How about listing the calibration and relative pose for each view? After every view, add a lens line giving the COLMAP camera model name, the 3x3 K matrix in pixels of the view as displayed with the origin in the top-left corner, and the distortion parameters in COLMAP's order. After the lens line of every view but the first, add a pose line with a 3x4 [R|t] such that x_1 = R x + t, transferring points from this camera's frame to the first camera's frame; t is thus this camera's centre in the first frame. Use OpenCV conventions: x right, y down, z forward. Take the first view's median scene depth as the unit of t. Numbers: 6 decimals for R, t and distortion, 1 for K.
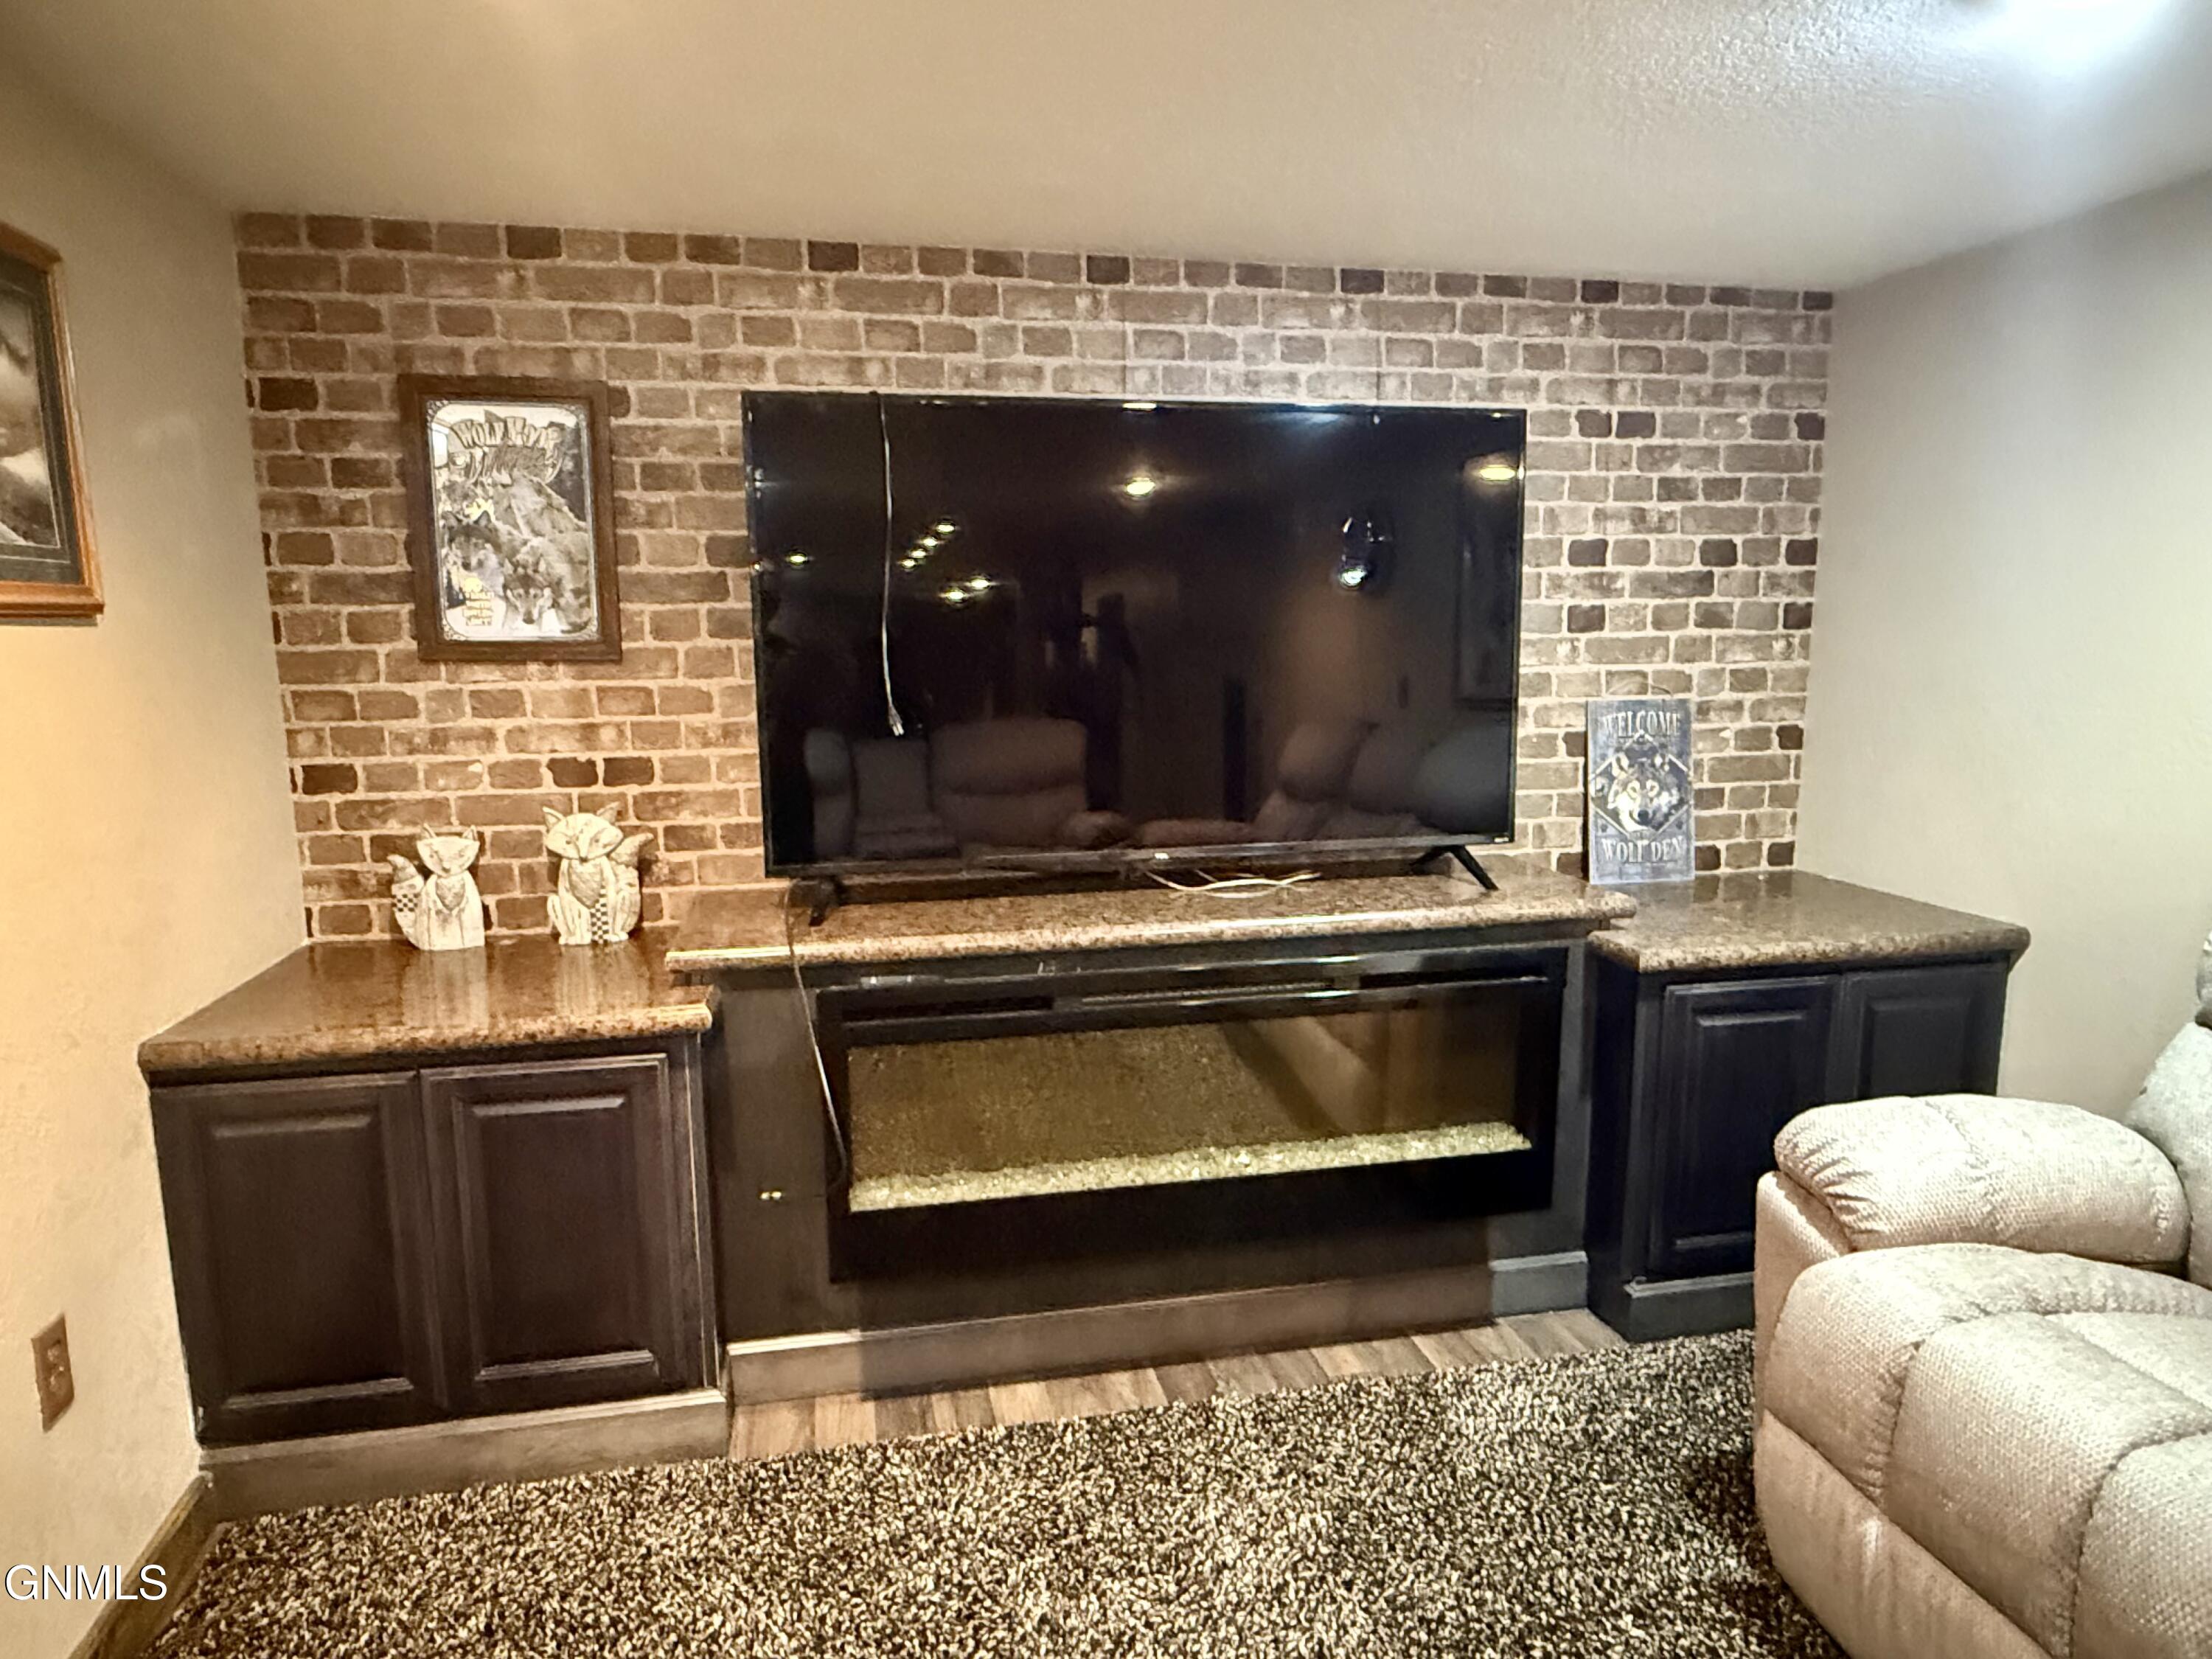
lens RADIAL K [[1358.4, 0, 1104.3], [0, 1358.4, 839.0], [0, 0, 1]] dist [0.001108, 0.000686]
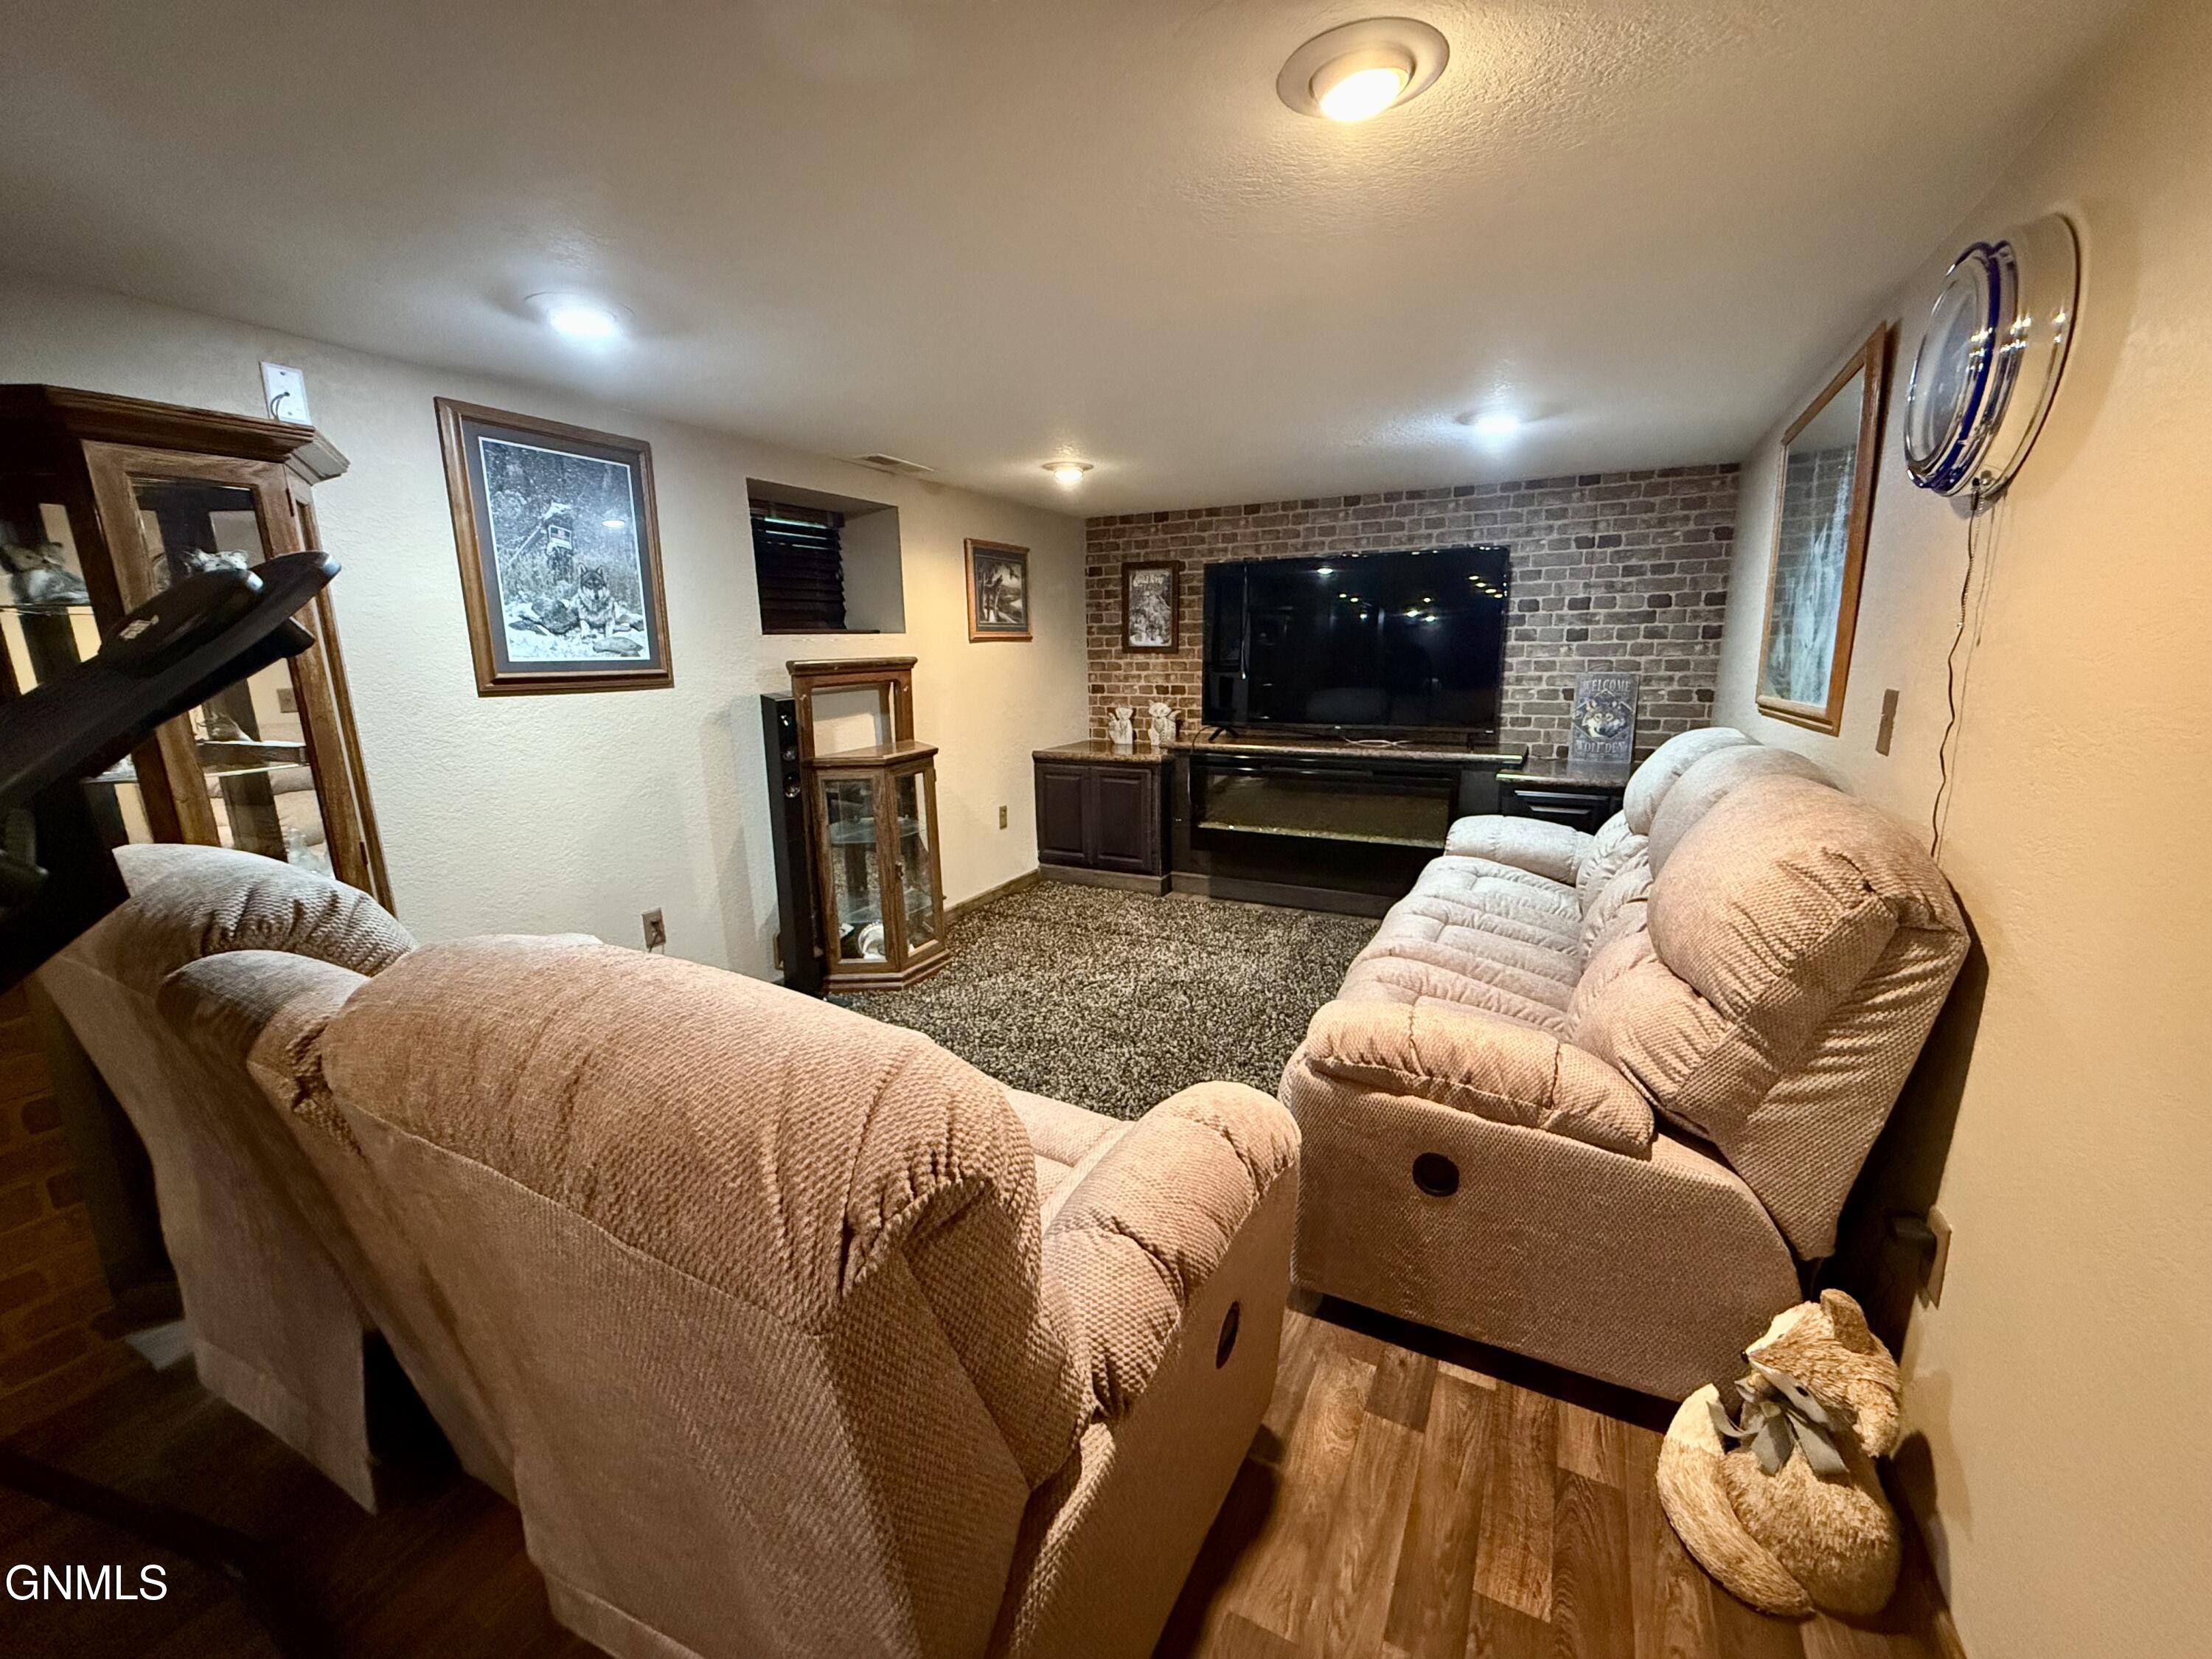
lens RADIAL K [[877.6, 0, 1108.7], [0, 877.6, 828.0], [0, 0, 1]] dist [-0.002593, 0.000653]
pose [[0.772410, 0.126200, -0.622460, 0.785811], [-0.091973, 0.991955, 0.086983, 0.098824], [0.628430, -0.009937, 0.777803, -0.613329]]
